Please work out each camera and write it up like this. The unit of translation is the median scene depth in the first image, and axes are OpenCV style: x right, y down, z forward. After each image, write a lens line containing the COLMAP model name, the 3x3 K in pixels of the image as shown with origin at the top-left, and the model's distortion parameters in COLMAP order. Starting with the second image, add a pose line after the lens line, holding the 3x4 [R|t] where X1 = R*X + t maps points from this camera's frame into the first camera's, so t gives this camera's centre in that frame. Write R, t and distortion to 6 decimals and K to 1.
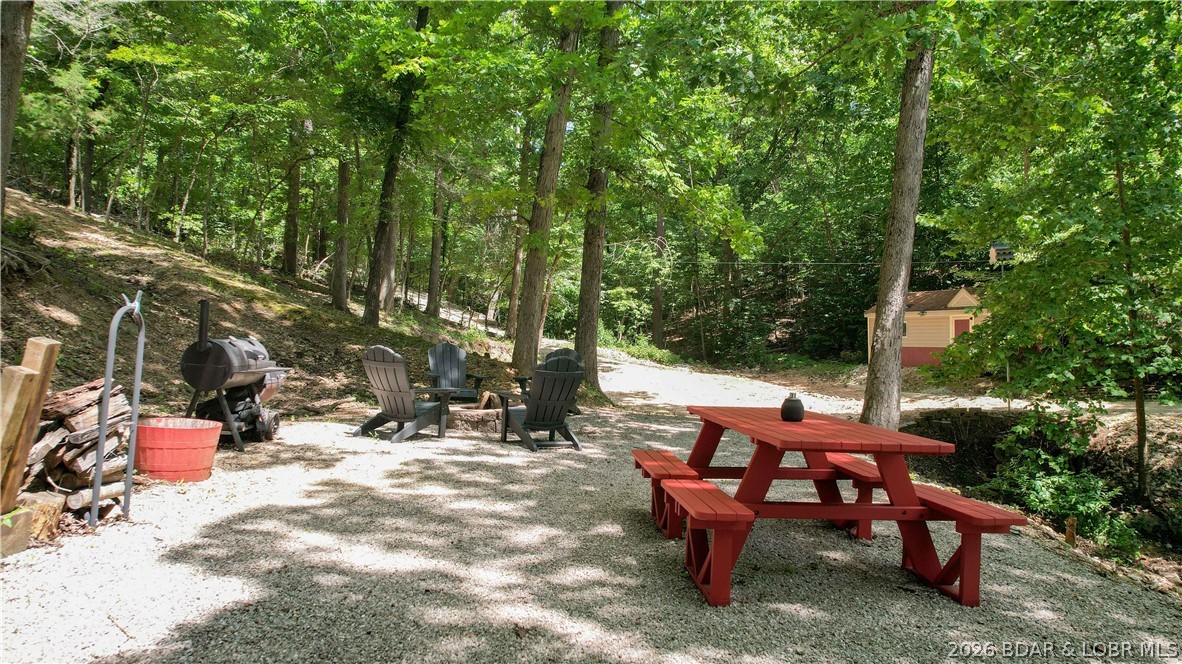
lens RADIAL K [[788.2, 0, 591.0], [0, 788.2, 333.5], [0, 0, 1]] dist [0.000394, 0.000643]
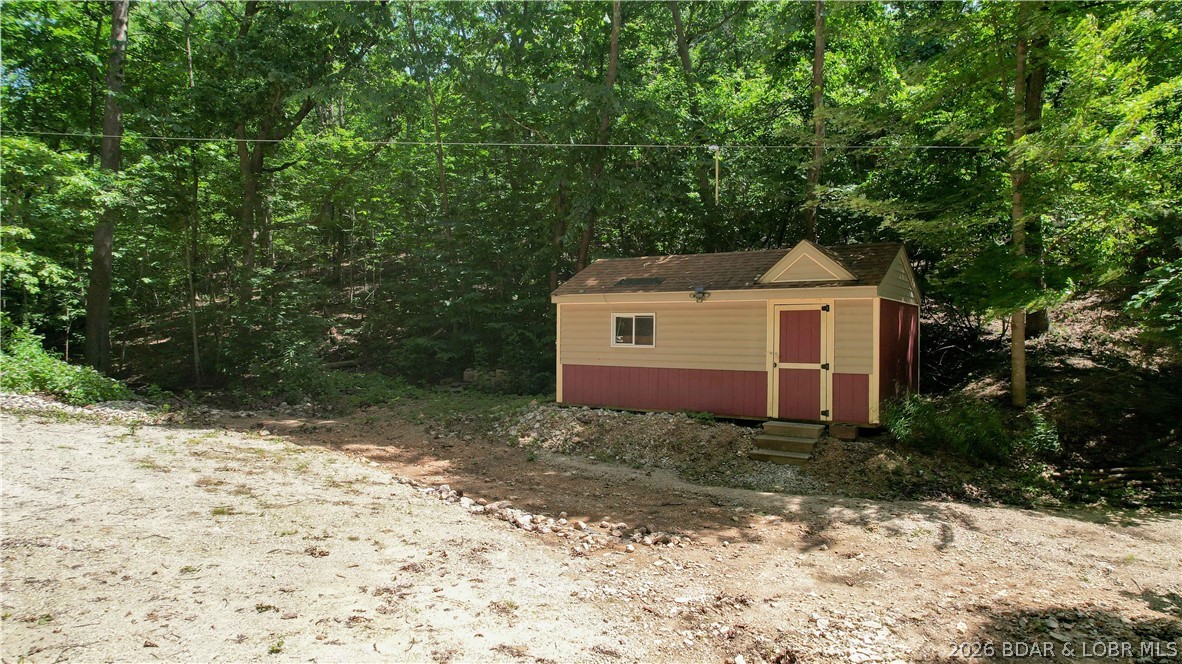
lens RADIAL K [[788.2, 0, 590.9], [0, 788.2, 335.9], [0, 0, 1]] dist [0.000394, 0.000643]
pose [[0.838838, 0.024418, 0.543833, 0.086406], [-0.021591, 0.999700, -0.011582, 0.003166], [-0.543953, -0.002027, 0.839113, 0.467810]]
